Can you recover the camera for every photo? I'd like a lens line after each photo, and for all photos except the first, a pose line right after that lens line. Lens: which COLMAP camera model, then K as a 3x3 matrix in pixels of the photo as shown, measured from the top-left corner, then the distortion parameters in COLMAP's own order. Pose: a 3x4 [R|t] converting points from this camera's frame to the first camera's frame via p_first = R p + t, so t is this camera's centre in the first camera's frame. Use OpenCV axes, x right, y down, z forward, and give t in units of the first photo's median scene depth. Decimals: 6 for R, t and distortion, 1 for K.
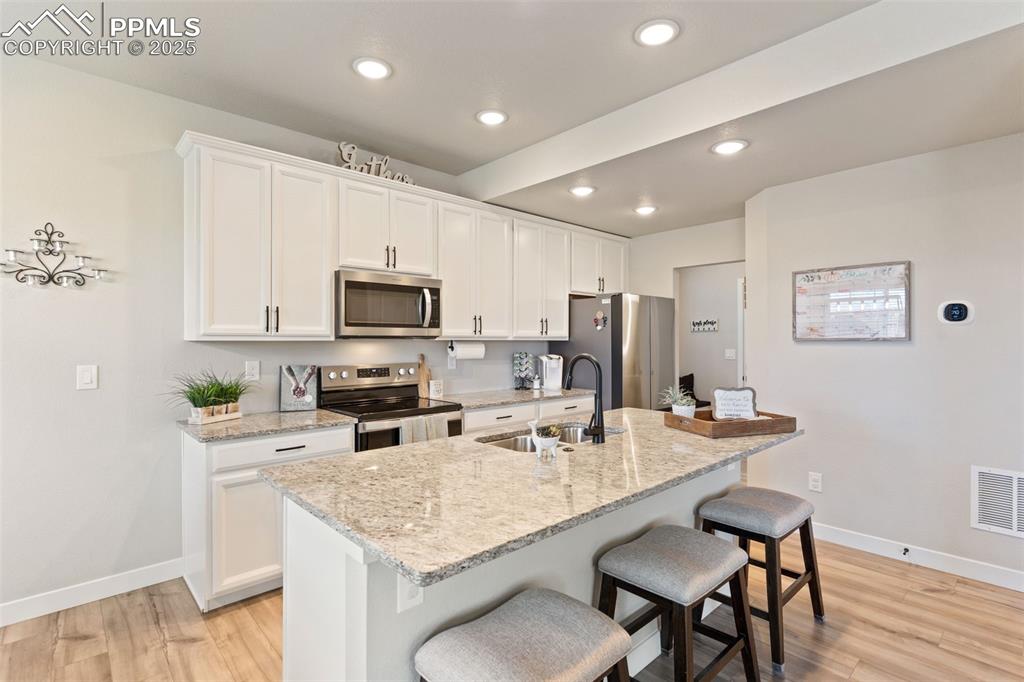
lens RADIAL K [[483.7, 0, 512.0], [0, 483.7, 341.0], [0, 0, 1]] dist [-0.001633, -0.000565]
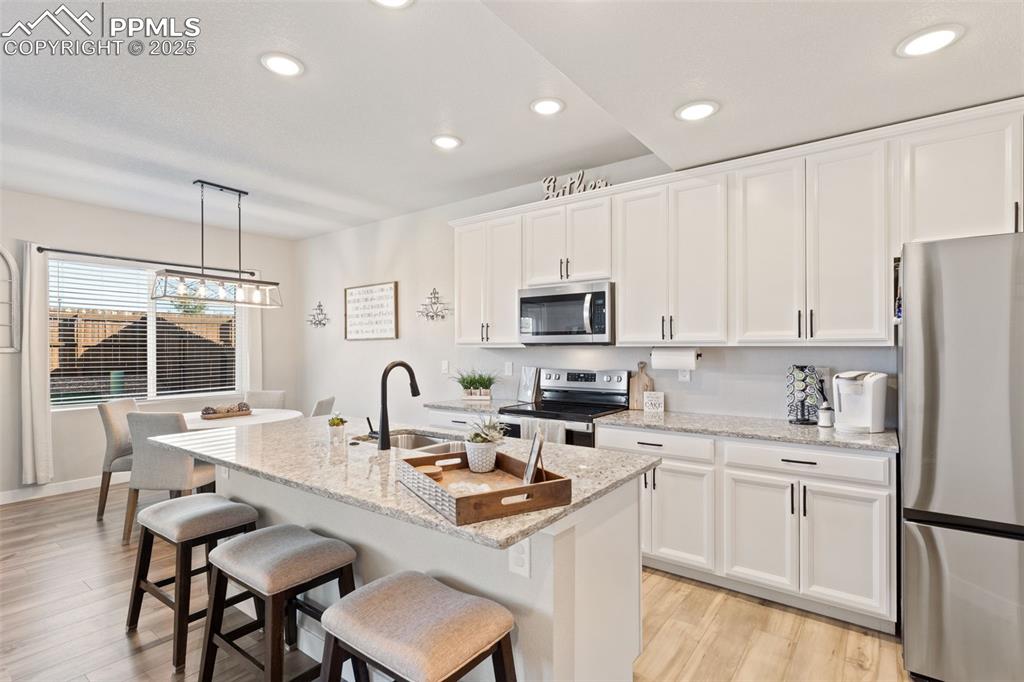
lens RADIAL K [[494.3, 0, 514.4], [0, 494.3, 351.7], [0, 0, 1]] dist [0.000570, -0.000215]
pose [[0.190096, 0.007750, -0.981735, 0.779963], [0.001301, 0.999966, 0.008145, -0.000112], [0.981765, -0.002826, 0.190080, 0.664885]]
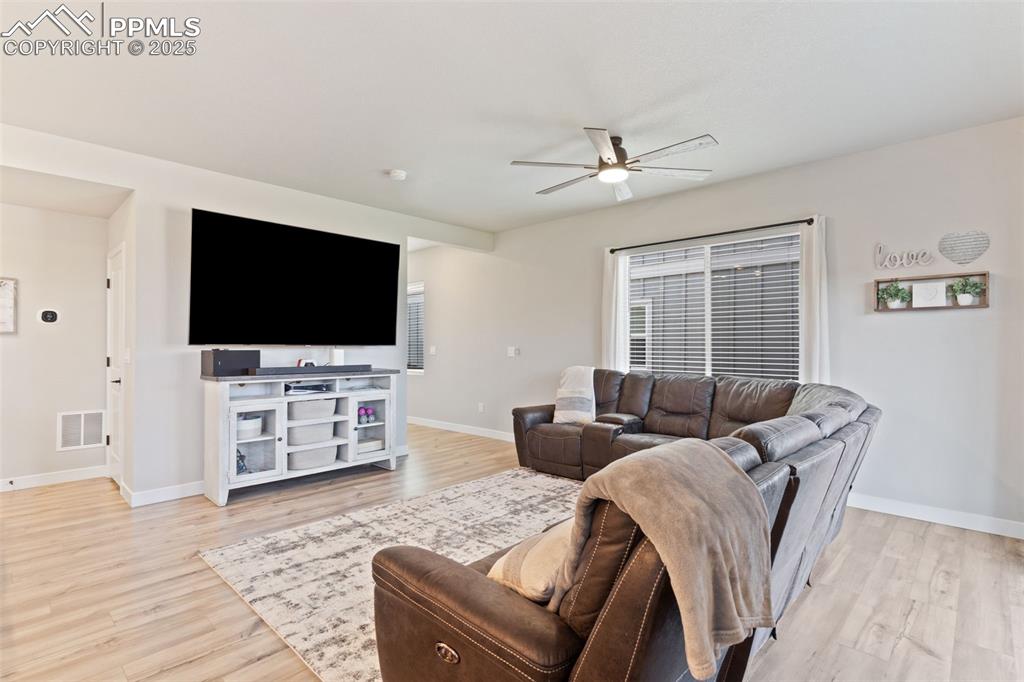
lens RADIAL K [[494.8, 0, 512.0], [0, 494.8, 341.0], [0, 0, 1]] dist [0.000340, 0.000048]
pose [[-0.067217, 0.012742, 0.997657, -0.631723], [0.002099, 0.999918, -0.012630, 0.035317], [-0.997736, 0.001245, -0.067238, -0.314555]]
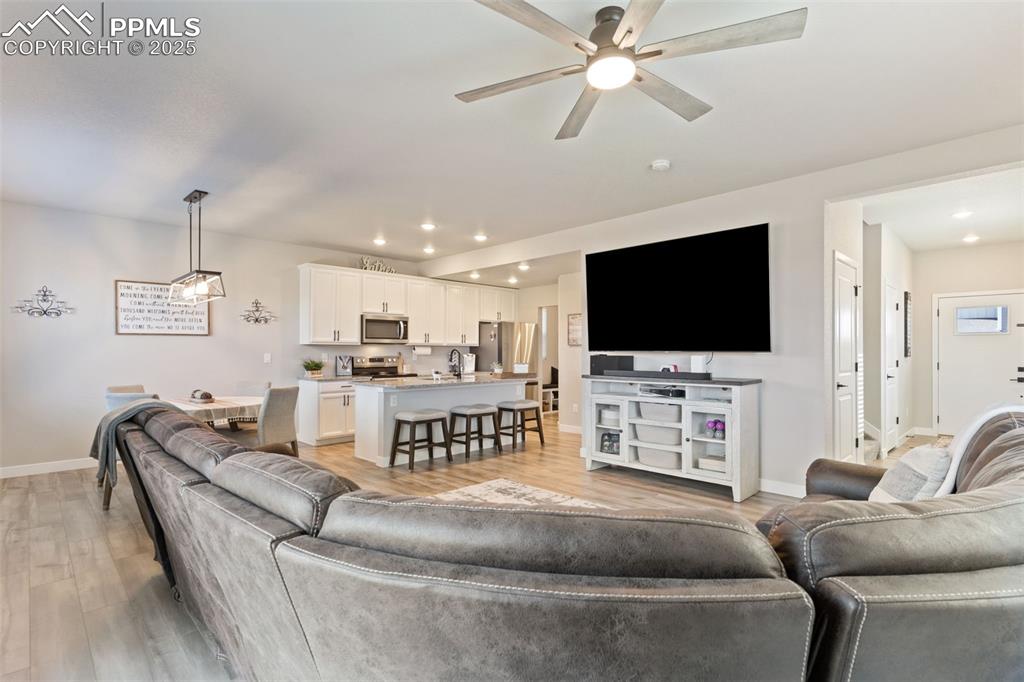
lens RADIAL K [[494.3, 0, 514.4], [0, 494.3, 351.7], [0, 0, 1]] dist [0.000570, -0.000215]
pose [[0.999520, 0.001292, 0.030940, 0.265411], [-0.001224, 0.999997, -0.002220, 0.033101], [-0.030942, 0.002181, 0.999519, -1.248429]]
